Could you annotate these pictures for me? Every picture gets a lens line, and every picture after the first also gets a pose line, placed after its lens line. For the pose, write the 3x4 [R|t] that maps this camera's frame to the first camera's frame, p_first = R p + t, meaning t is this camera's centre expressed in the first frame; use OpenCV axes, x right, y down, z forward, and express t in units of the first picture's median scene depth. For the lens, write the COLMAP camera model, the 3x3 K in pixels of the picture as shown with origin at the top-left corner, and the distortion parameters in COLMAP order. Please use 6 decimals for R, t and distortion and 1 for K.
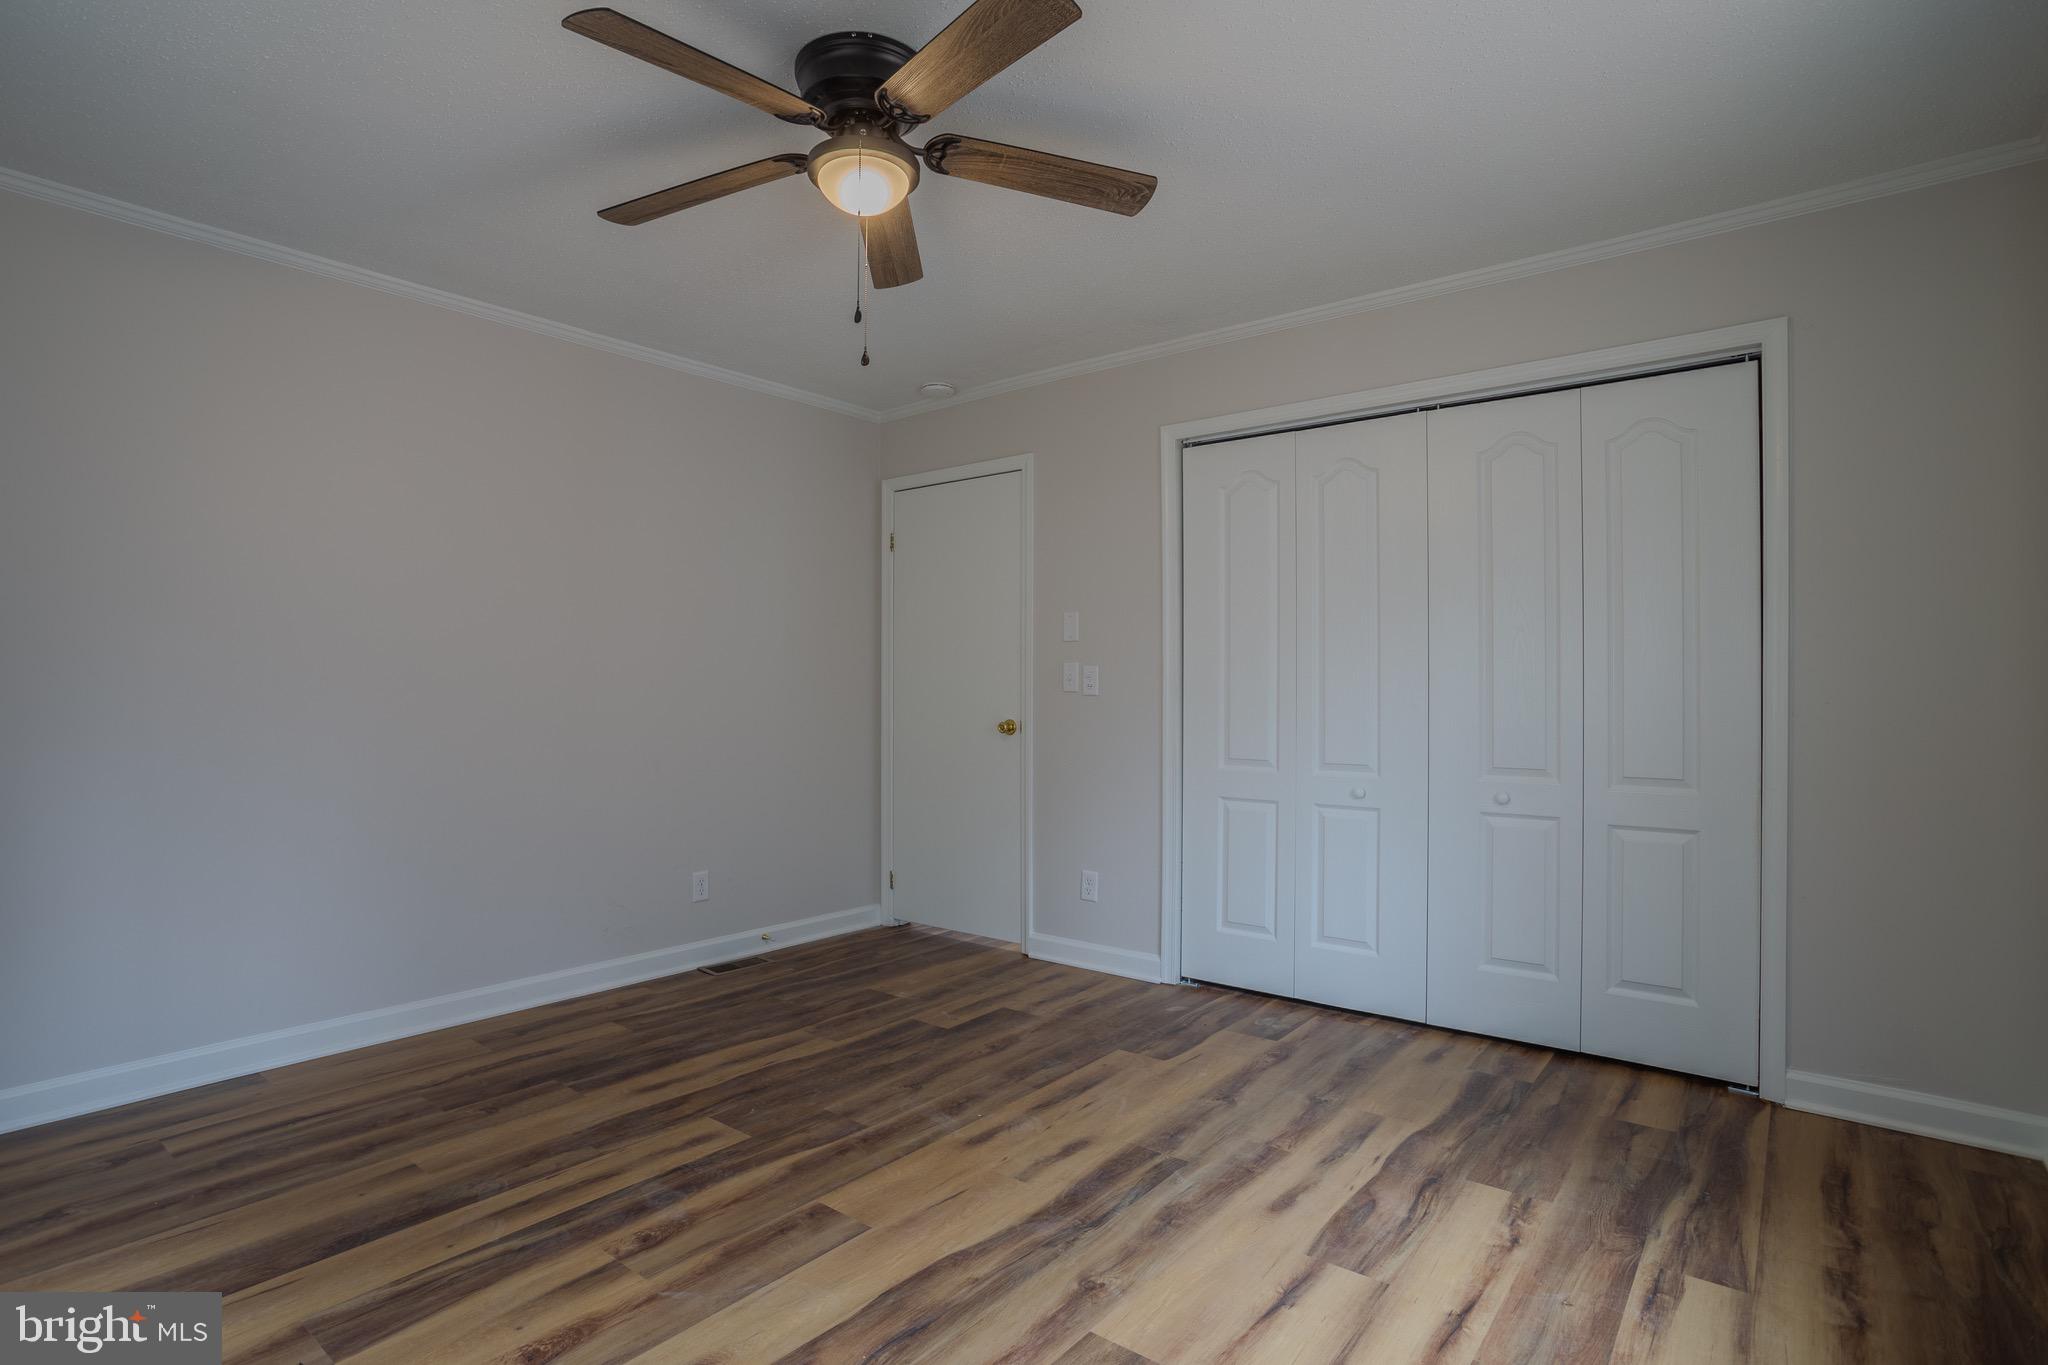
lens RADIAL K [[1013.1, 0, 1015.2], [0, 1013.1, 685.6], [0, 0, 1]] dist [-0.084086, 0.037696]
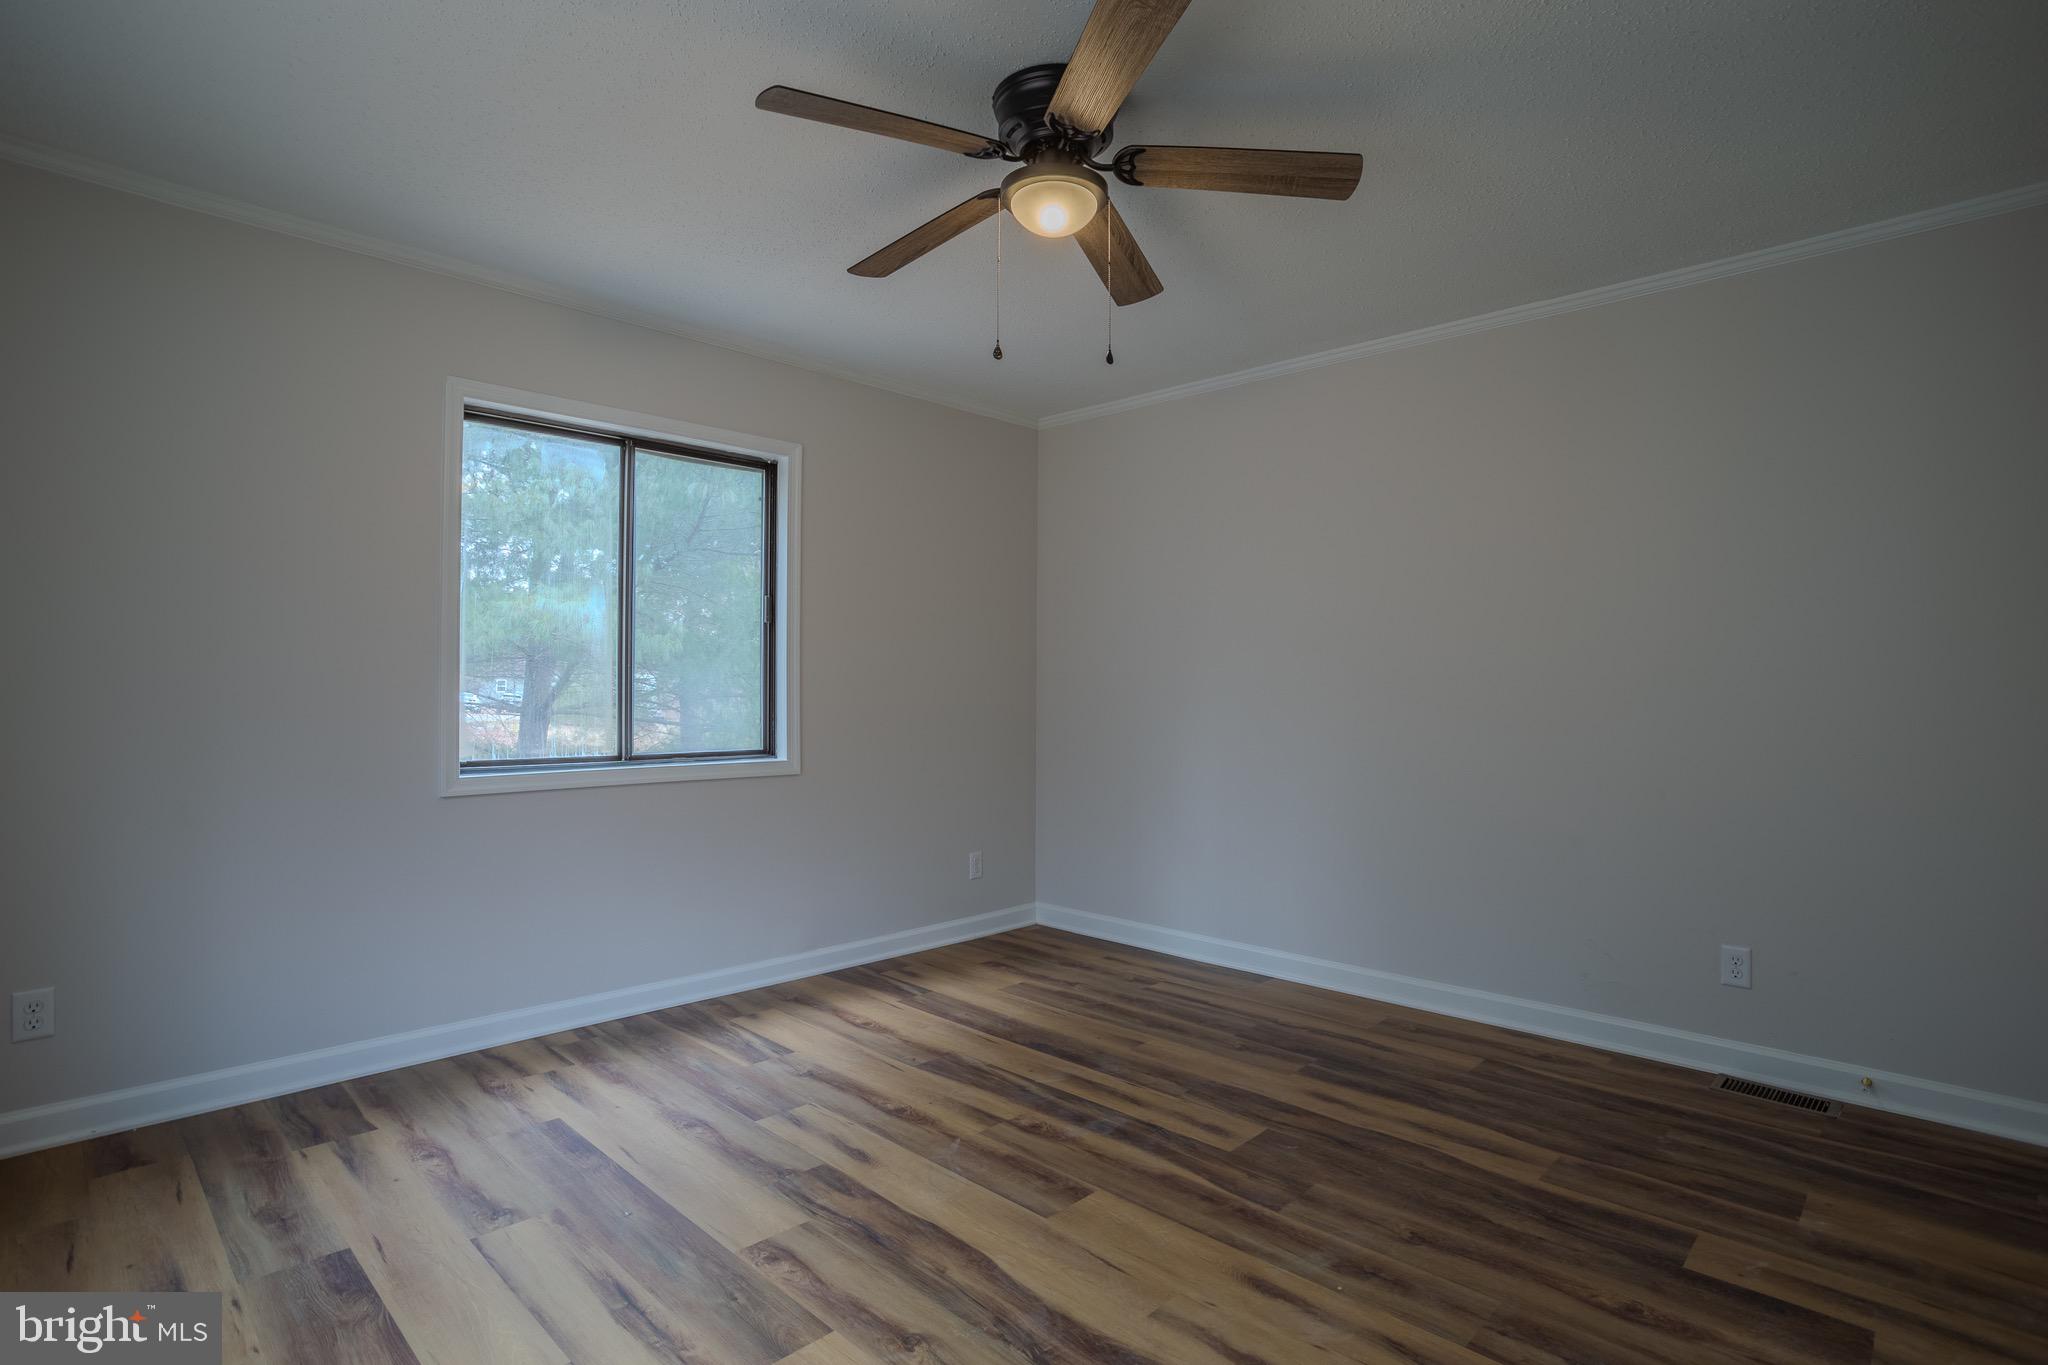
lens RADIAL K [[1013.1, 0, 1015.2], [0, 1013.1, 685.6], [0, 0, 1]] dist [-0.084086, 0.037696]
pose [[-0.100540, -0.006444, -0.994912, 0.642894], [-0.003844, 0.999974, -0.006088, 0.001735], [0.994926, 0.003212, -0.100563, 0.777486]]
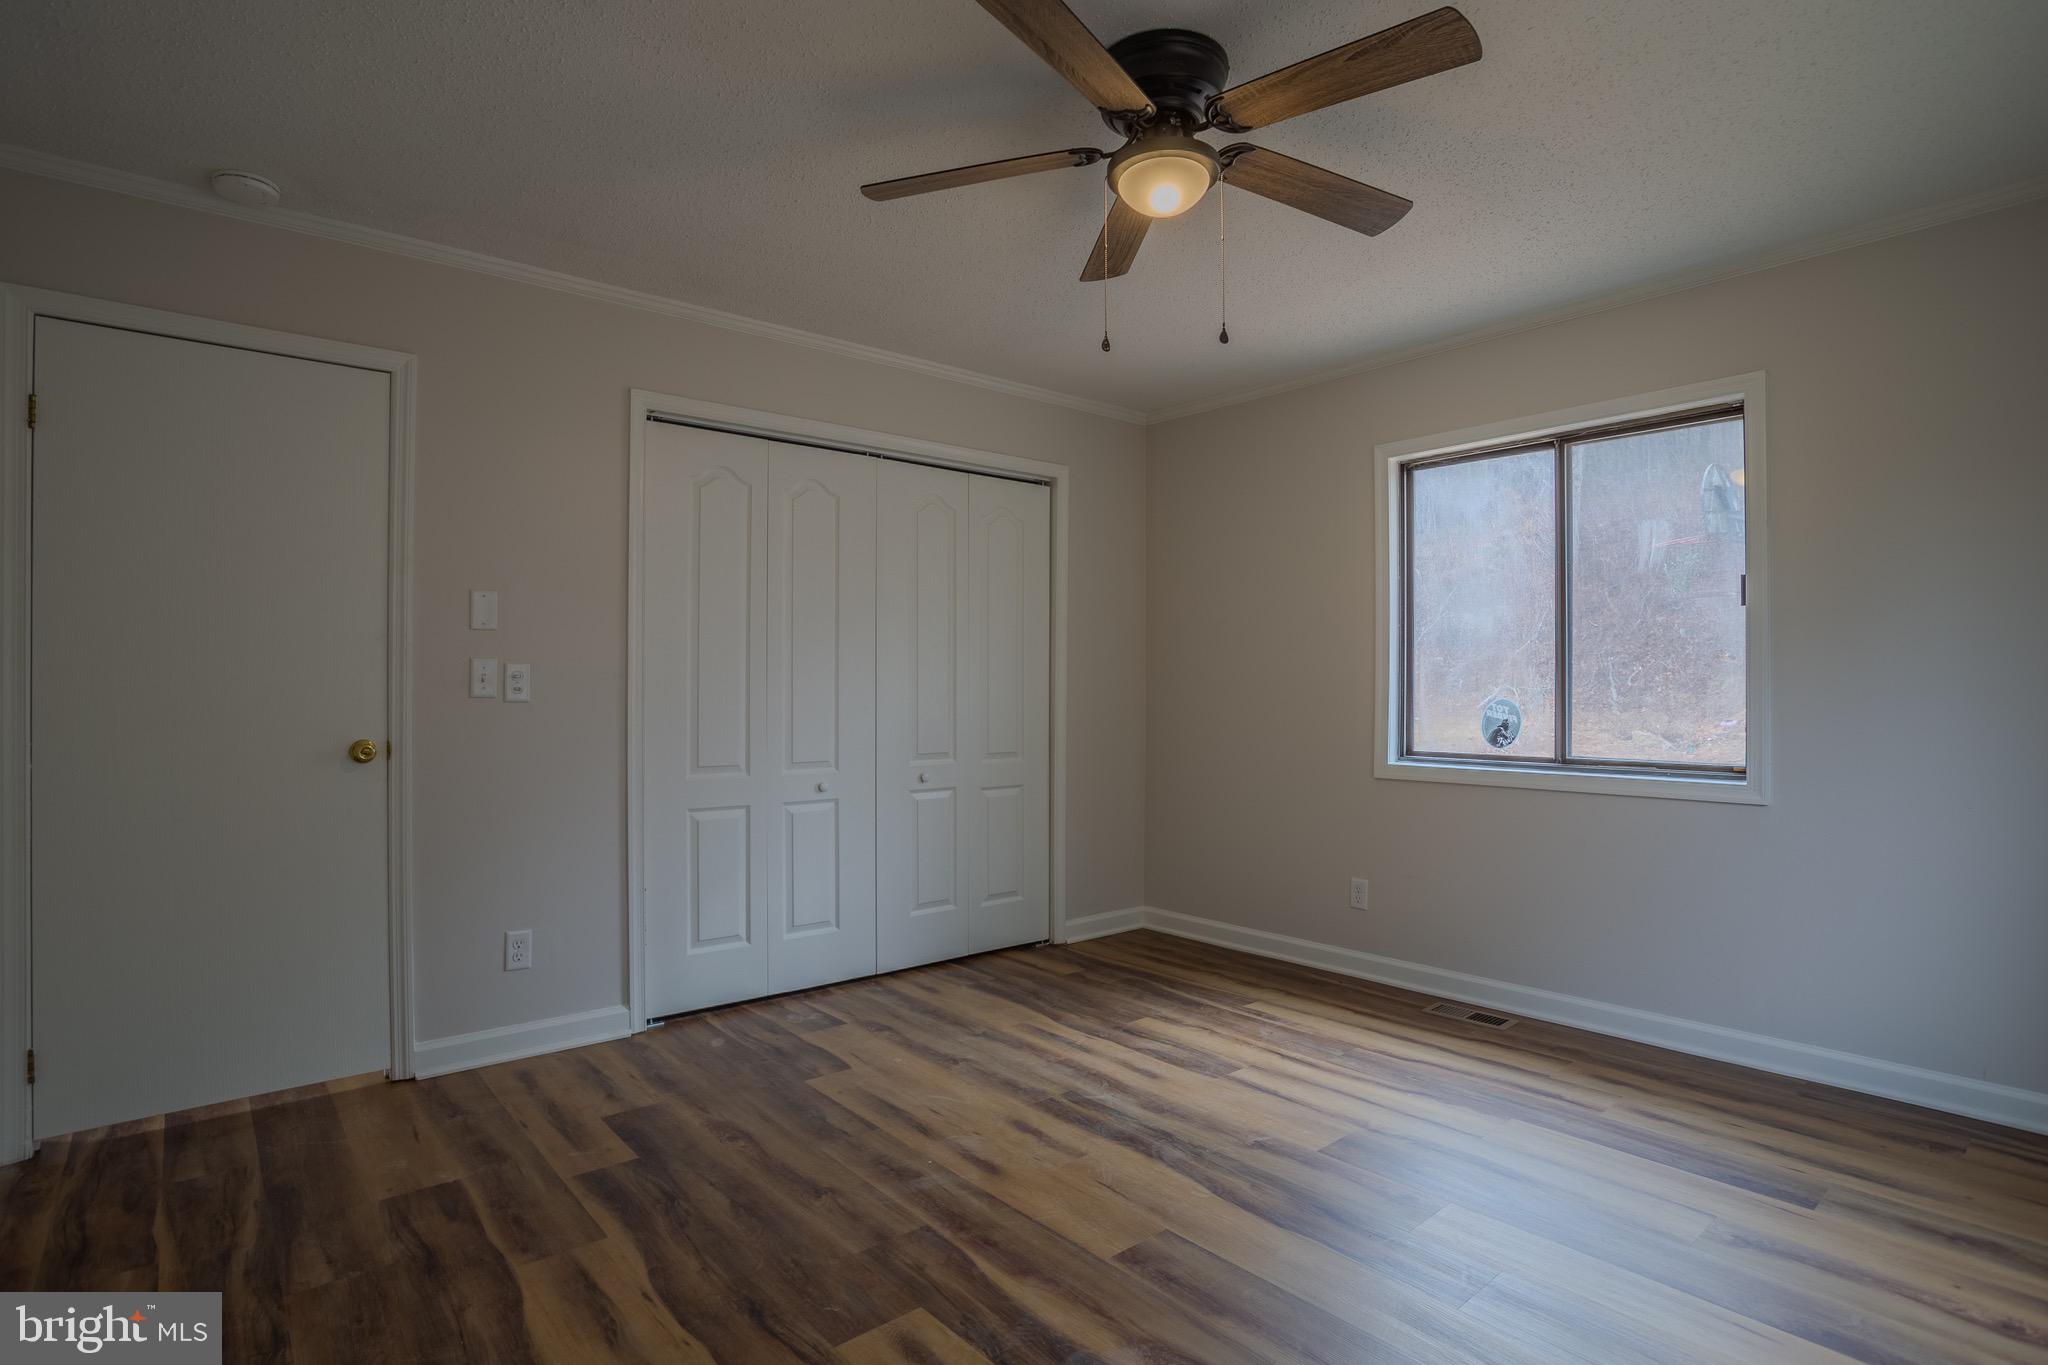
lens RADIAL K [[1013.1, 0, 1015.2], [0, 1013.1, 685.6], [0, 0, 1]] dist [-0.084086, 0.037696]
pose [[0.197270, 0.003792, 0.980342, -0.846330], [-0.001919, 0.999992, -0.003482, -0.000851], [-0.980347, -0.001195, 0.197276, 0.692388]]
